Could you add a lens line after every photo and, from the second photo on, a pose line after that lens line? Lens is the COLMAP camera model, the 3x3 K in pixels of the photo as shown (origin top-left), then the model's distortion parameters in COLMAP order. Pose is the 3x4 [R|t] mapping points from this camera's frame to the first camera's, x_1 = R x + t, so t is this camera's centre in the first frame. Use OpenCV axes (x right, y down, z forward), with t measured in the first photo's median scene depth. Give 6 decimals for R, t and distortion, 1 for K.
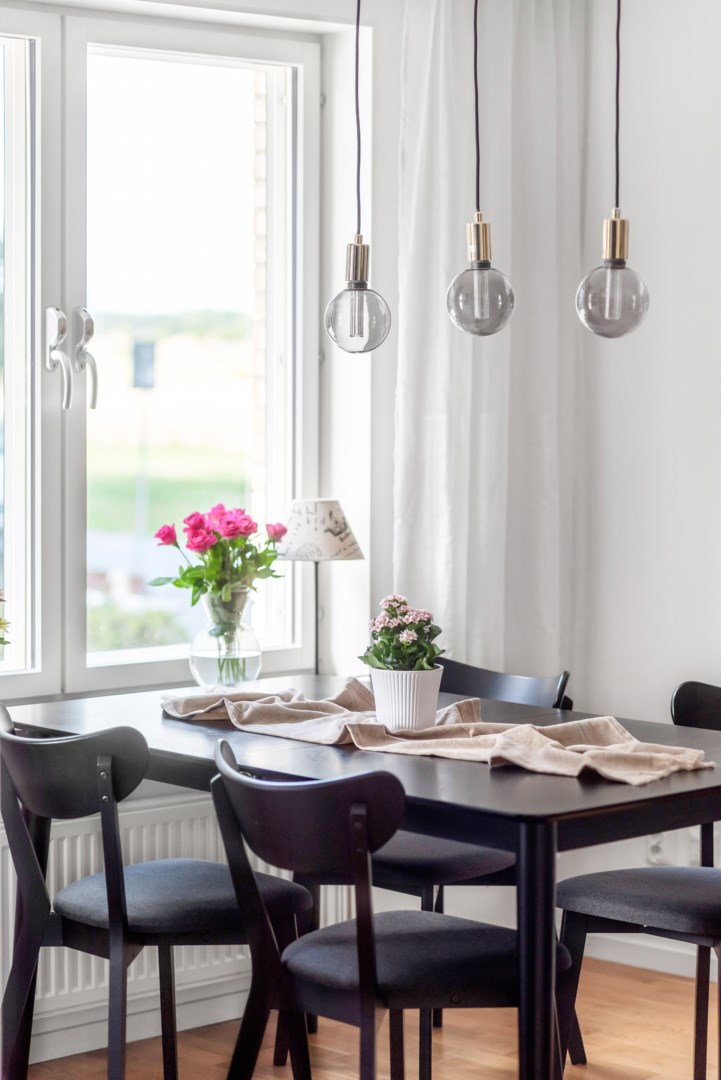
lens RADIAL K [[2271.2, 0, 360.5], [0, 2271.2, 540.0], [0, 0, 1]] dist [-0.113331, 2.894003]
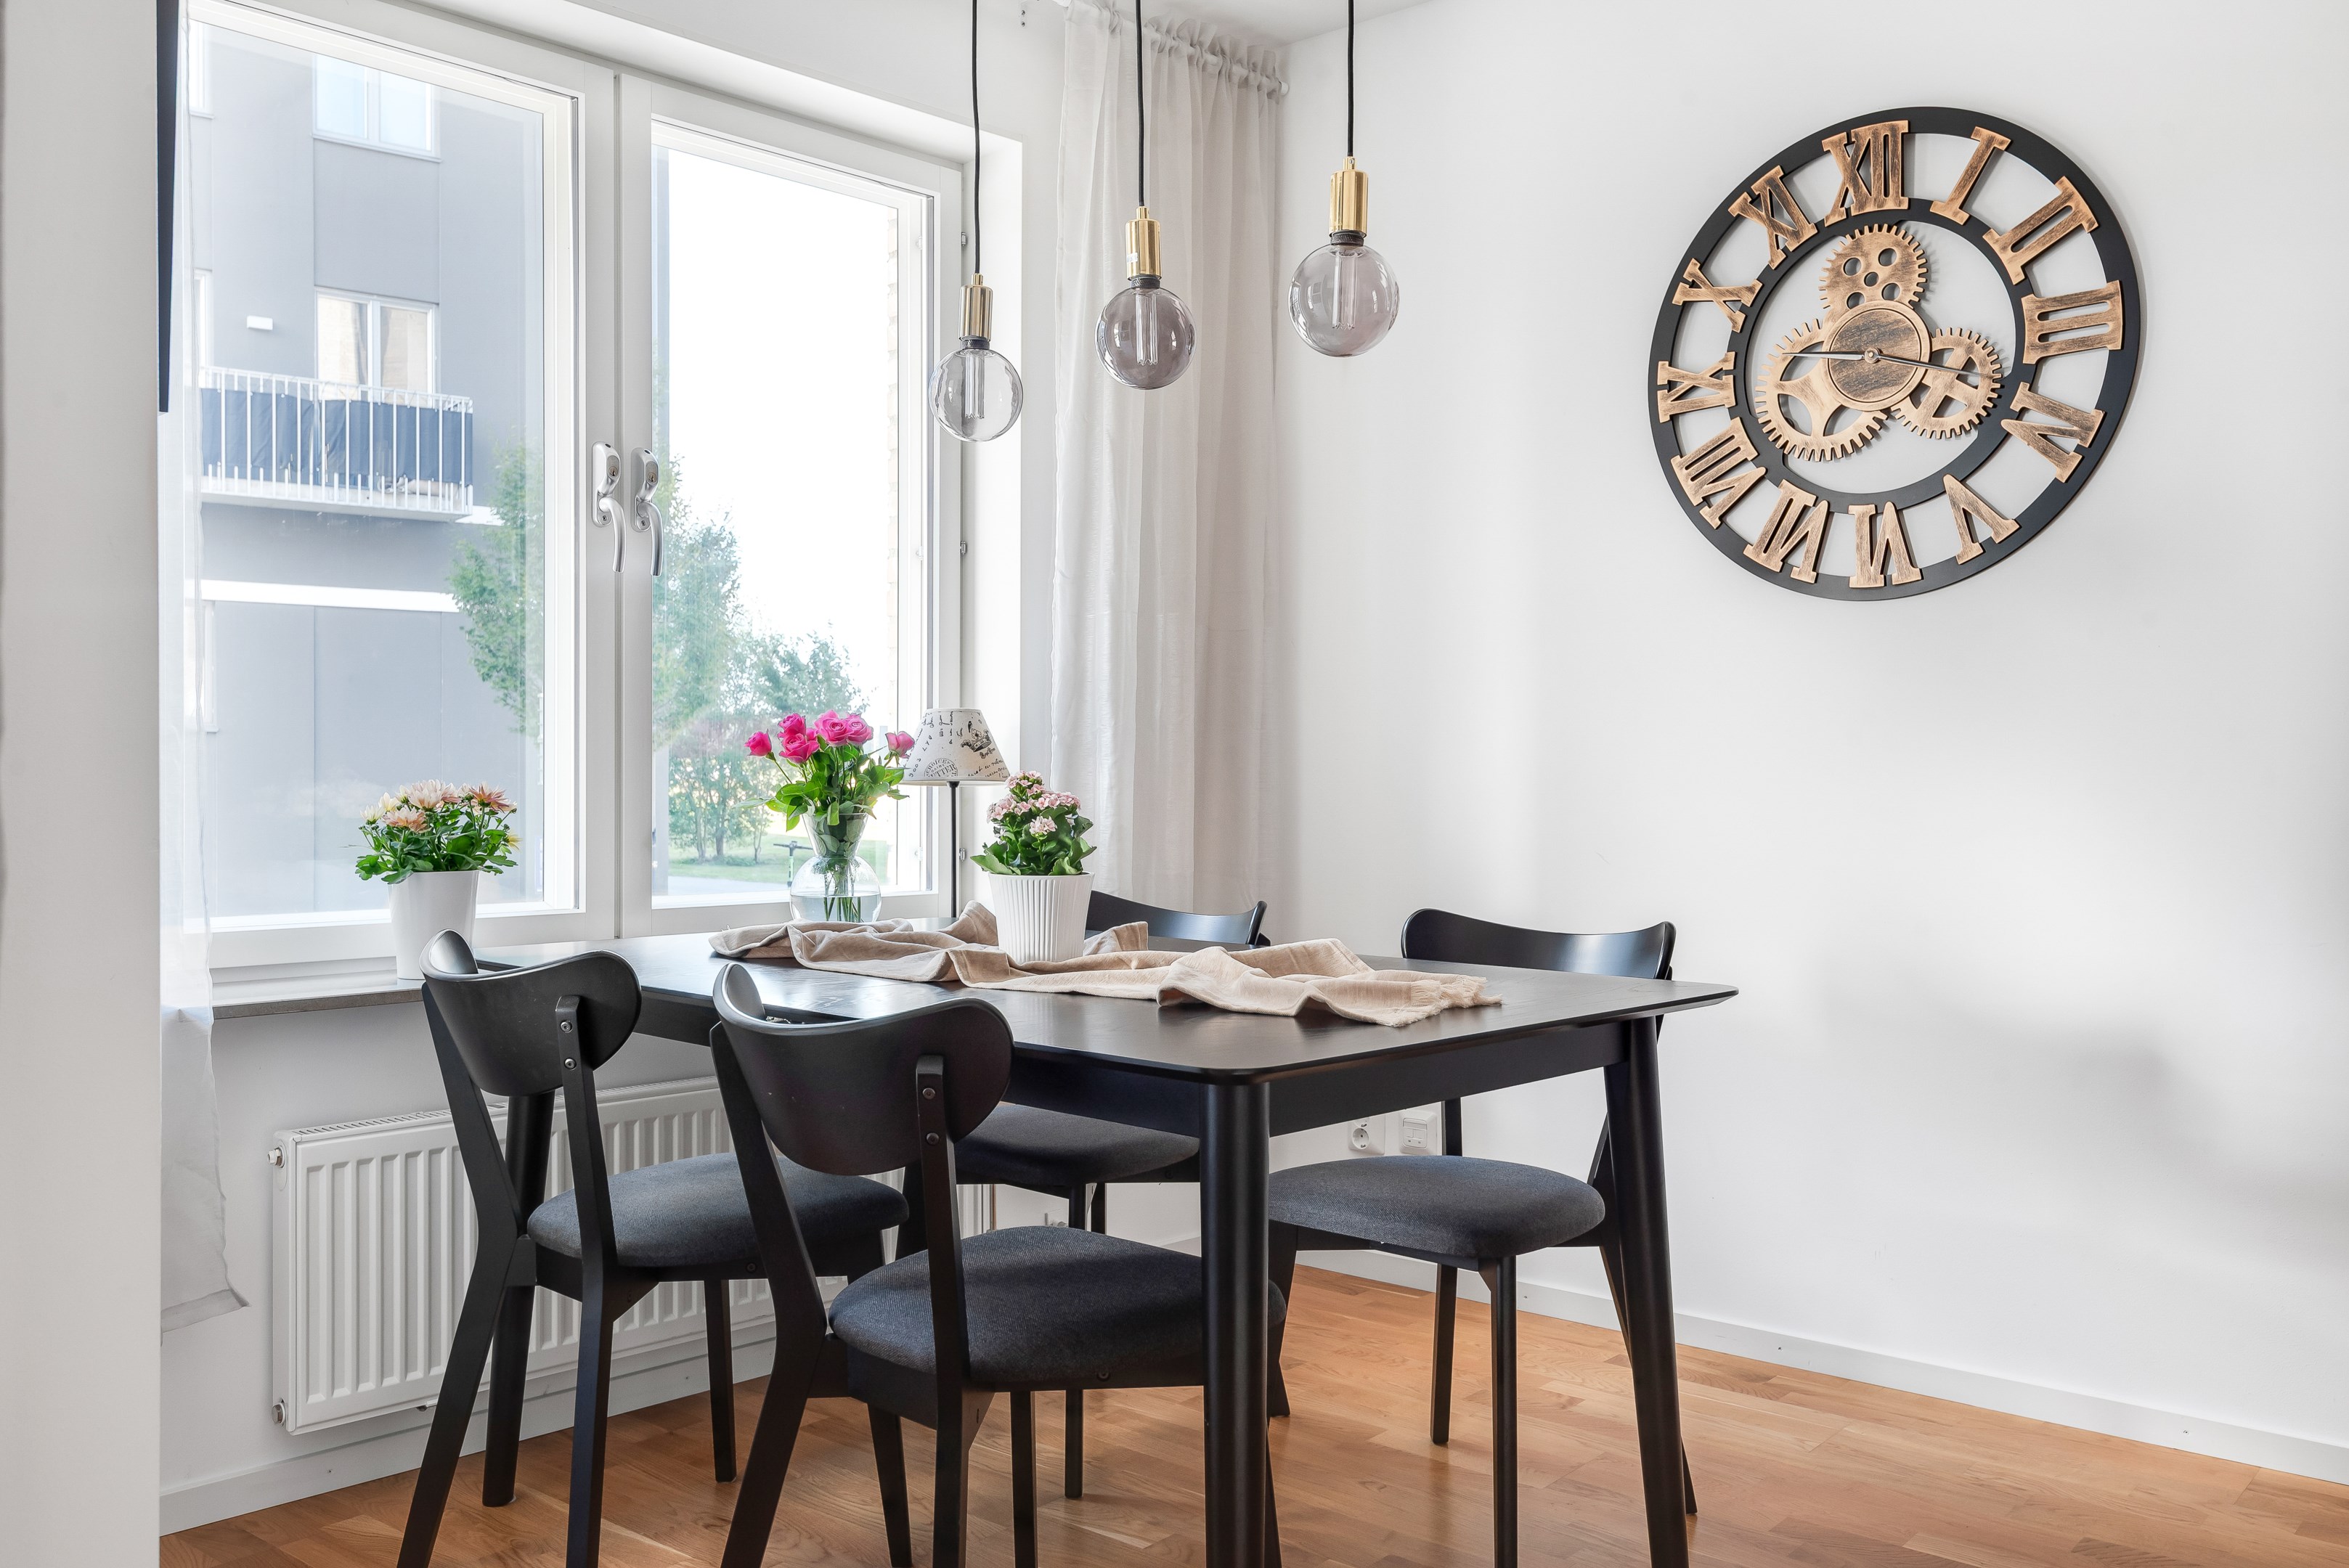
lens RADIAL K [[2079.8, 0, 1174.5], [0, 2079.8, 784.0], [0, 0, 1]] dist [0.067932, -0.000884]
pose [[0.998277, 0.000004, 0.058670, 0.023618], [0.001957, 0.999441, -0.033362, 0.050059], [-0.058638, 0.033419, 0.997720, 0.356915]]
